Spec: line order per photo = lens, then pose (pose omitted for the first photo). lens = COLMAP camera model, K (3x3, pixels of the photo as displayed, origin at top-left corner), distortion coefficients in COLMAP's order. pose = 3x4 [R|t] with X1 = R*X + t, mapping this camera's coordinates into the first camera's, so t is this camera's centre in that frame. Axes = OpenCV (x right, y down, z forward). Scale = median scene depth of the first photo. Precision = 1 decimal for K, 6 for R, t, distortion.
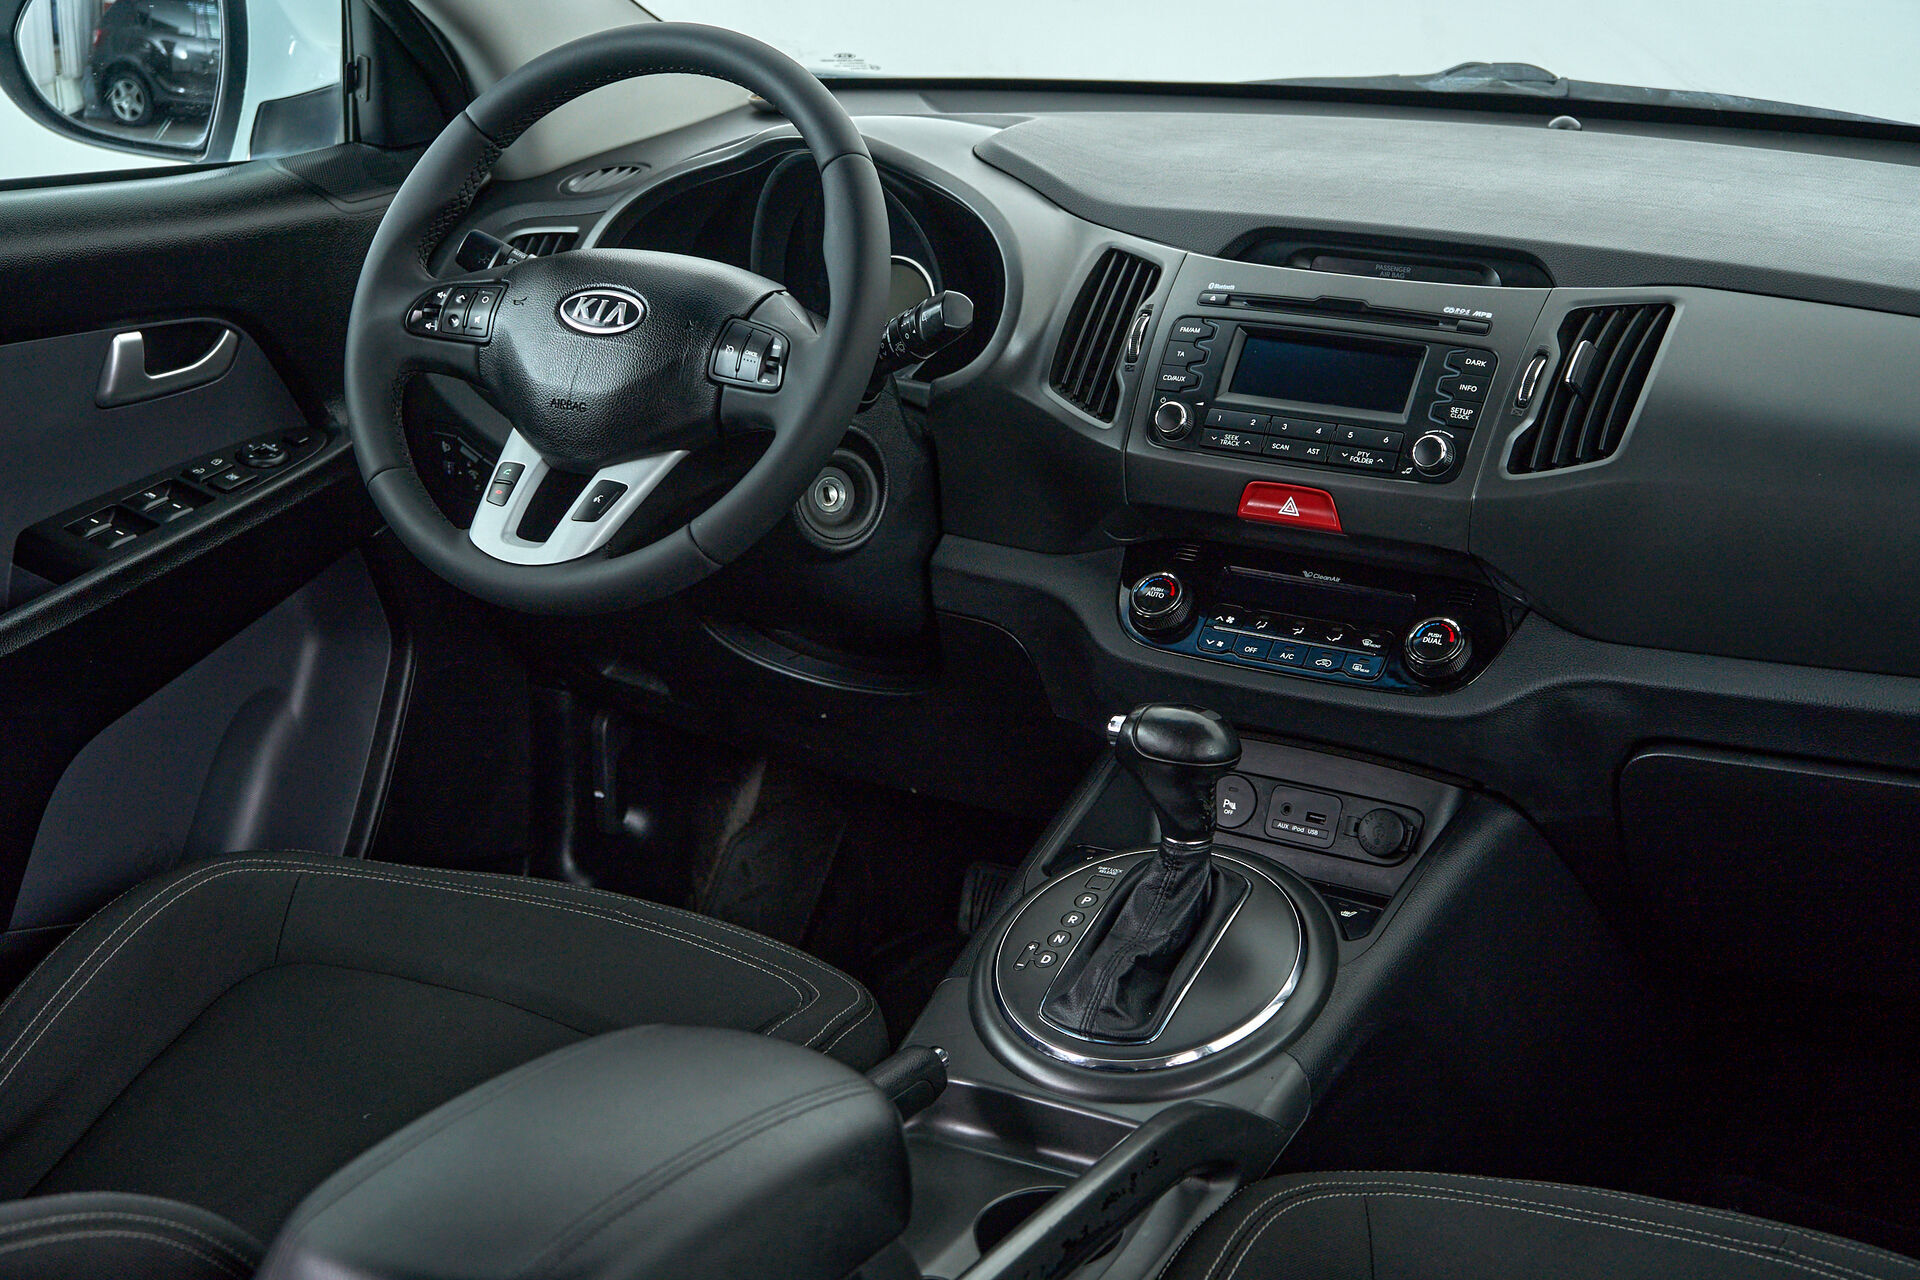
lens RADIAL K [[2882.7, 0, 960.0], [0, 2882.7, 640.0], [0, 0, 1]] dist [0.002030, -0.010225]
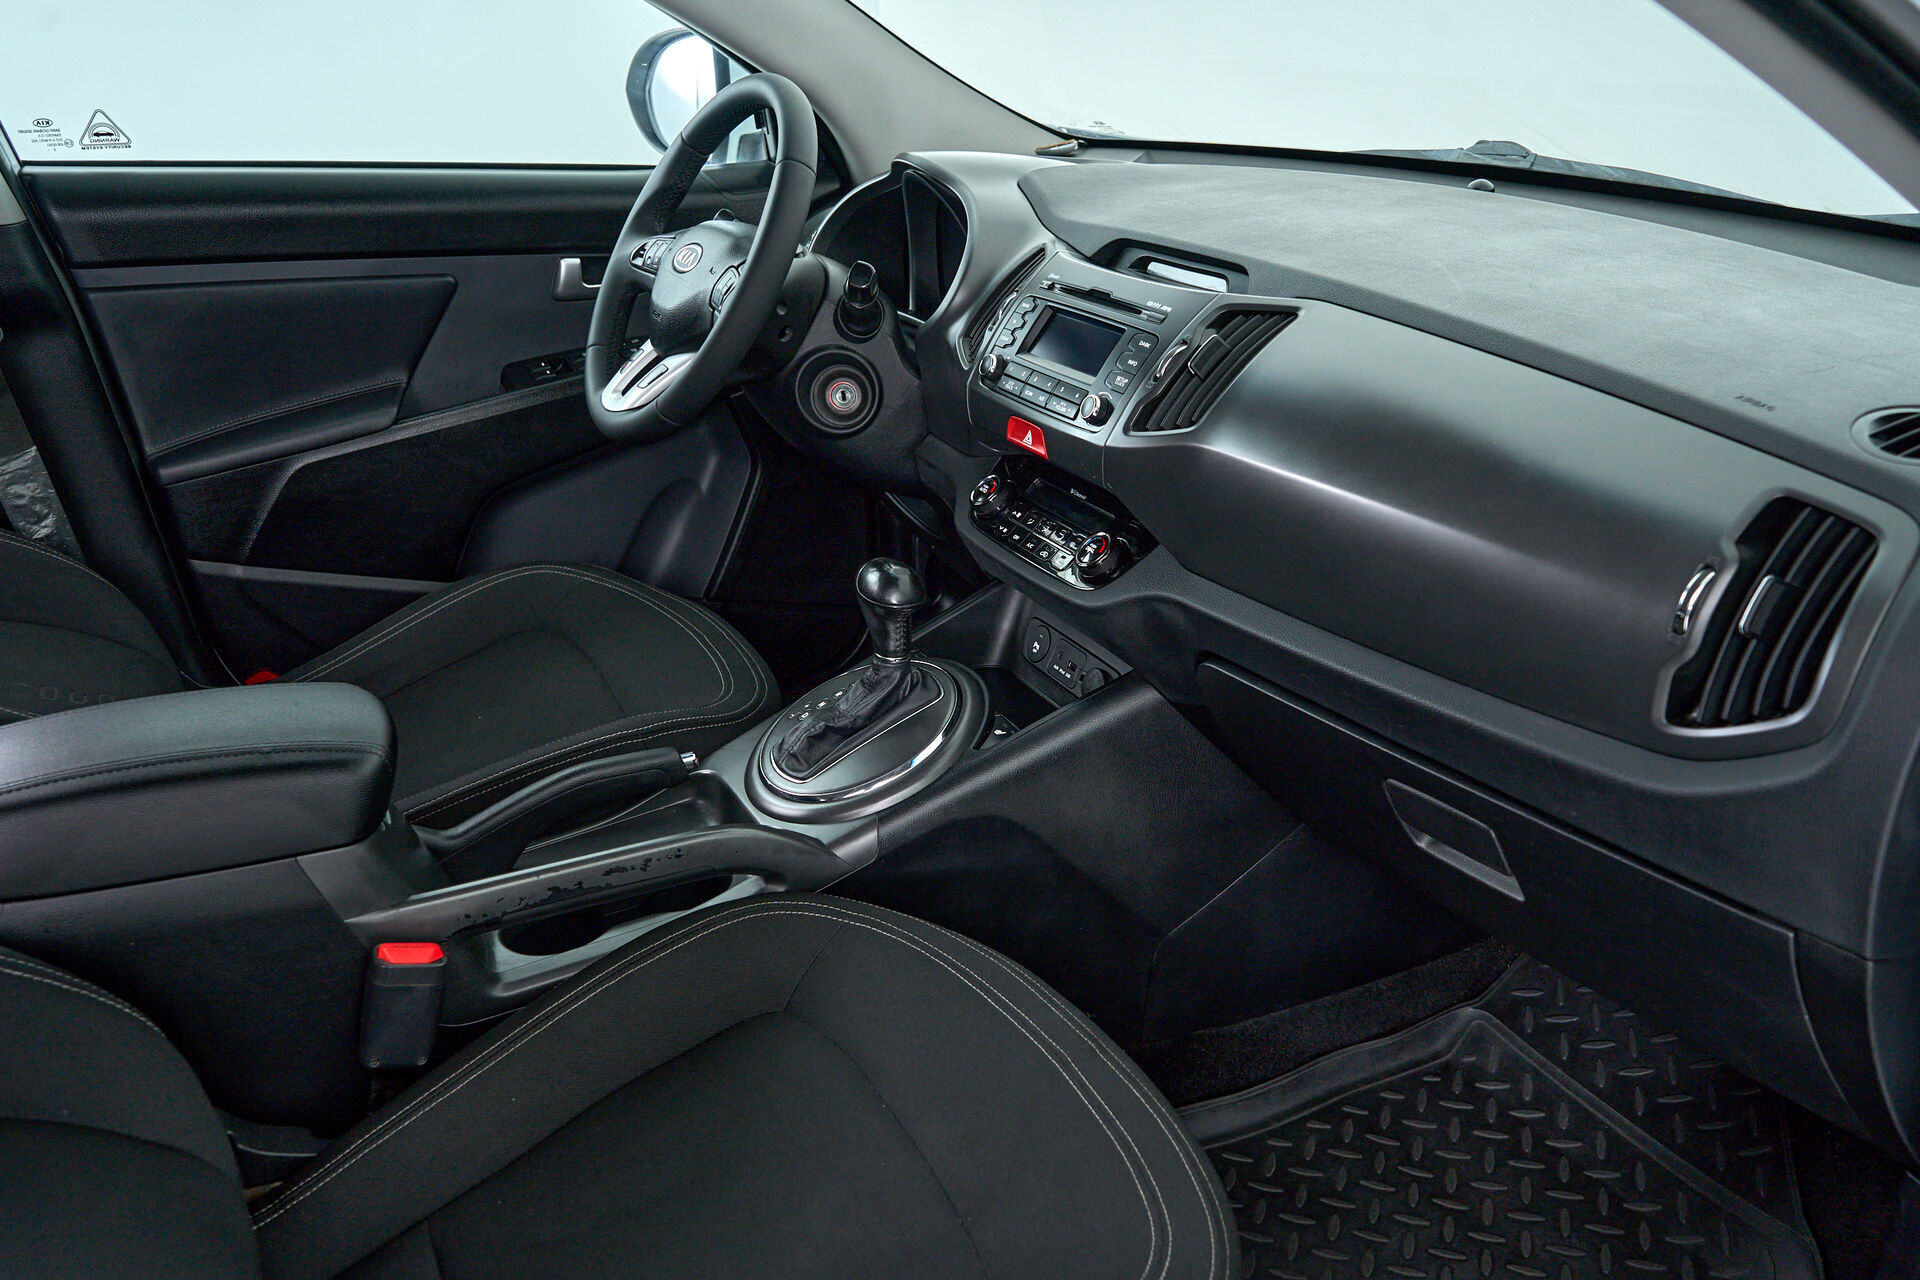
lens RADIAL K [[1524.6, 0, 960.0], [0, 1524.6, 640.0], [0, 0, 1]] dist [0.008683, 0.003900]
pose [[0.849363, 0.197676, -0.489394, 0.459379], [-0.152534, 0.979585, 0.130945, -0.041508], [0.505288, -0.036571, 0.862176, 0.346768]]
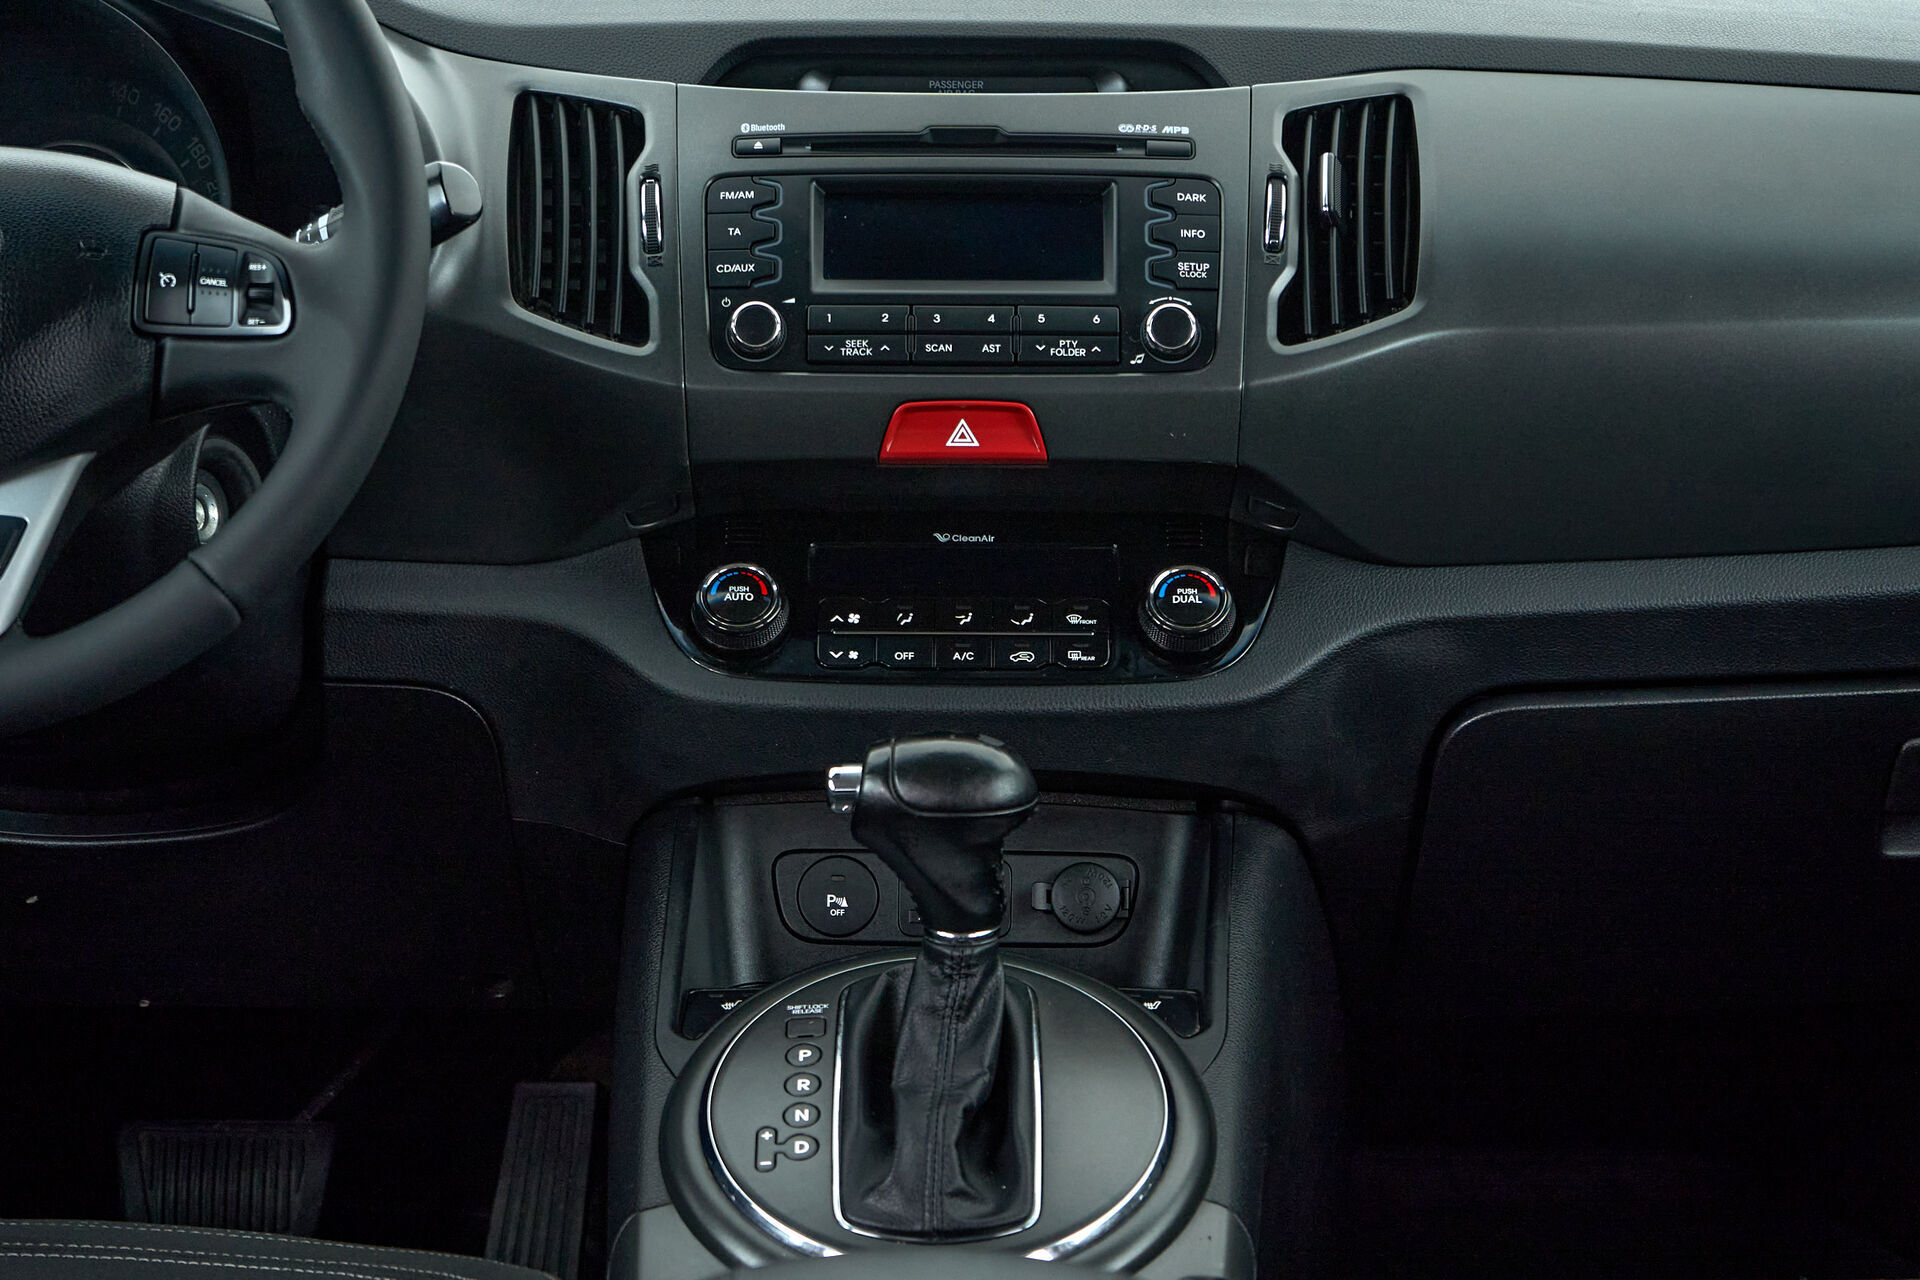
lens RADIAL K [[4674.3, 0, 960.0], [0, 4674.3, 640.0], [0, 0, 1]] dist [-0.008947, 0.033436]
pose [[0.855732, -0.132297, 0.500220, -0.439765], [0.150786, 0.988560, 0.003500, -0.002160], [-0.494961, 0.072431, 0.865891, 0.049632]]
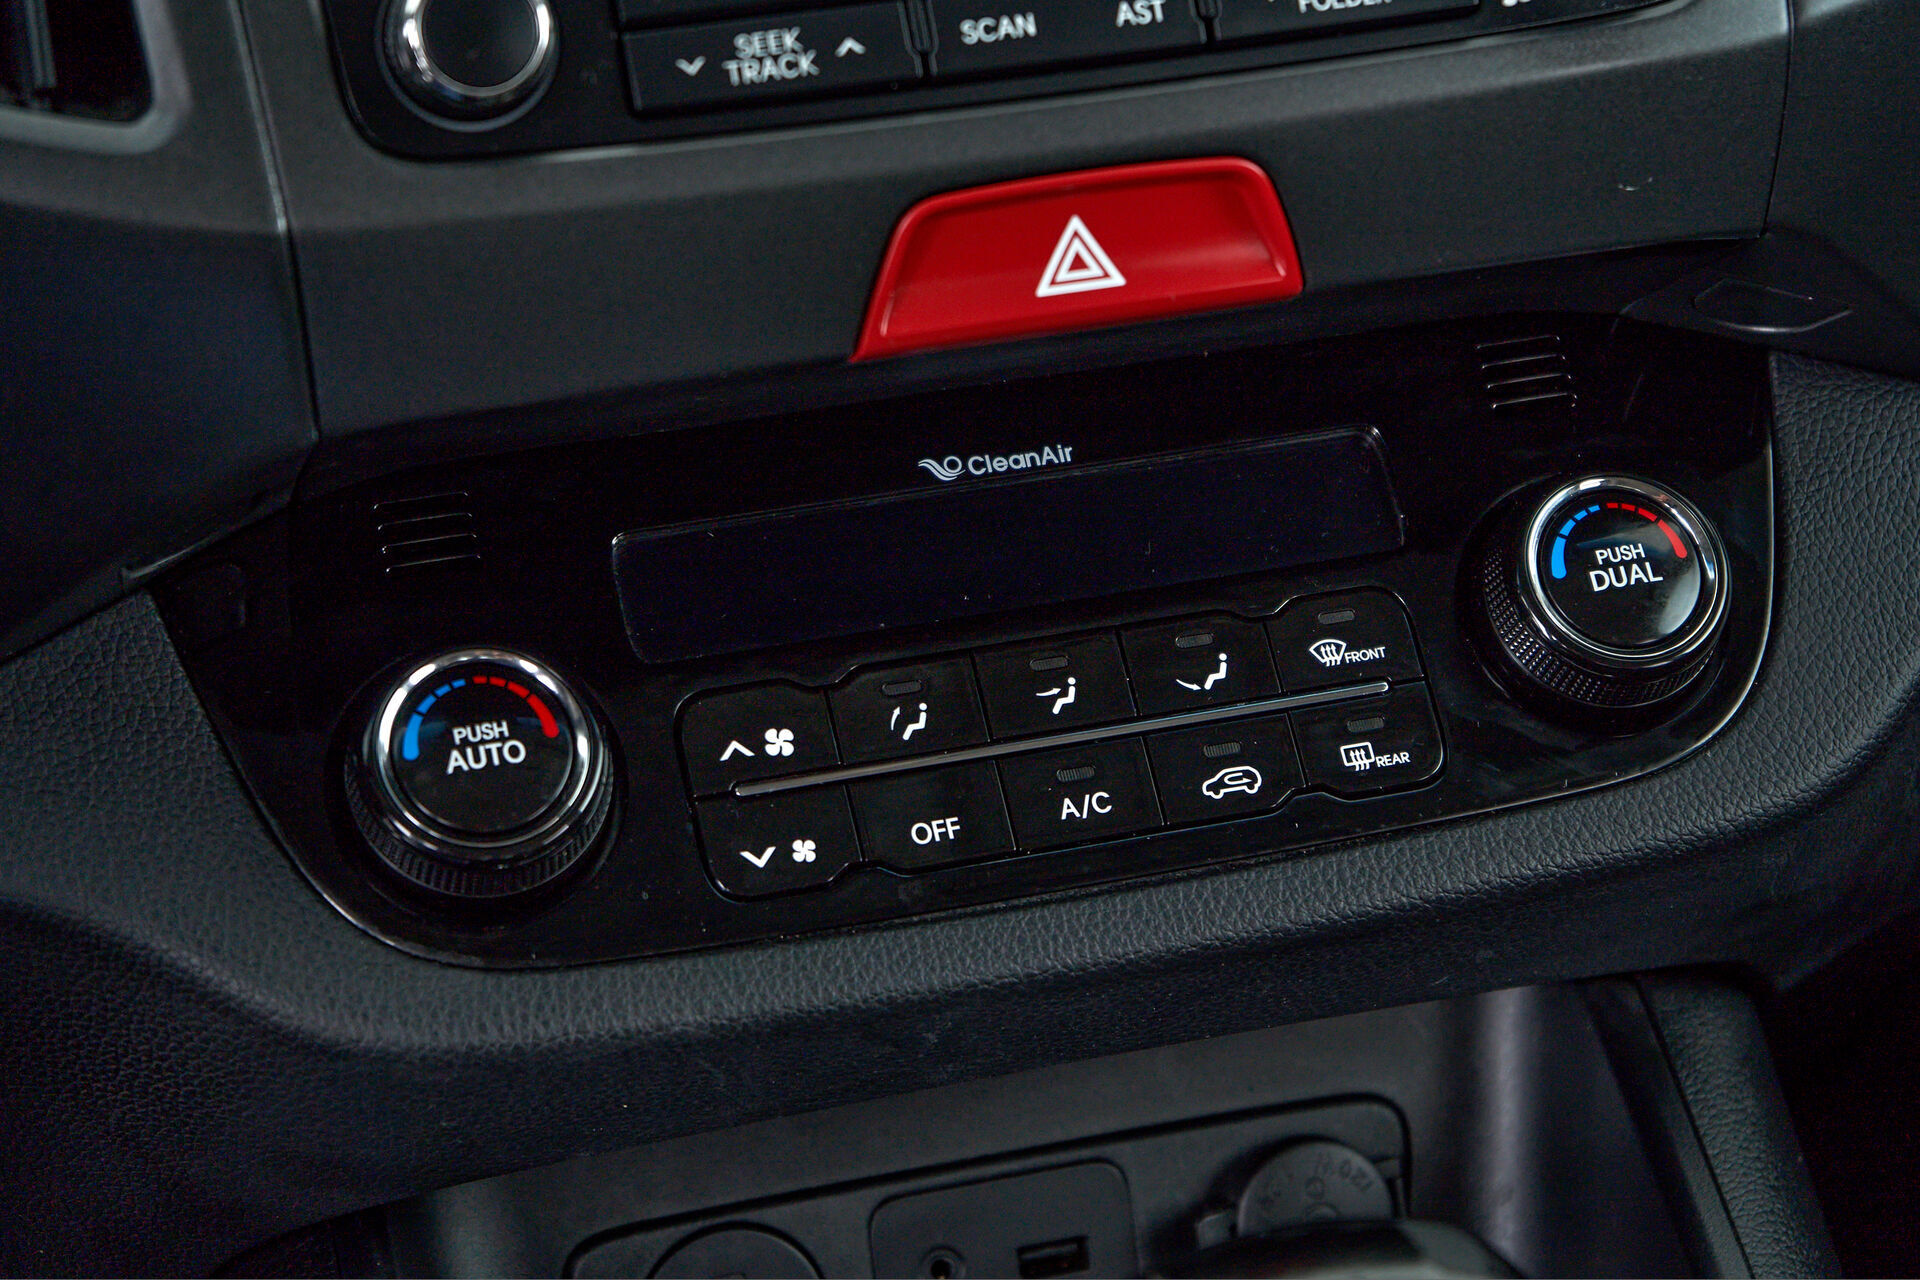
lens RADIAL K [[4159.6, 0, 960.0], [0, 4159.6, 640.0], [0, 0, 1]] dist [0.015598, 0.163913]
pose [[0.679943, -0.363372, 0.636897, -0.126804], [0.241971, 0.931113, 0.272907, -0.113447], [-0.692190, -0.031450, 0.721030, 0.746101]]
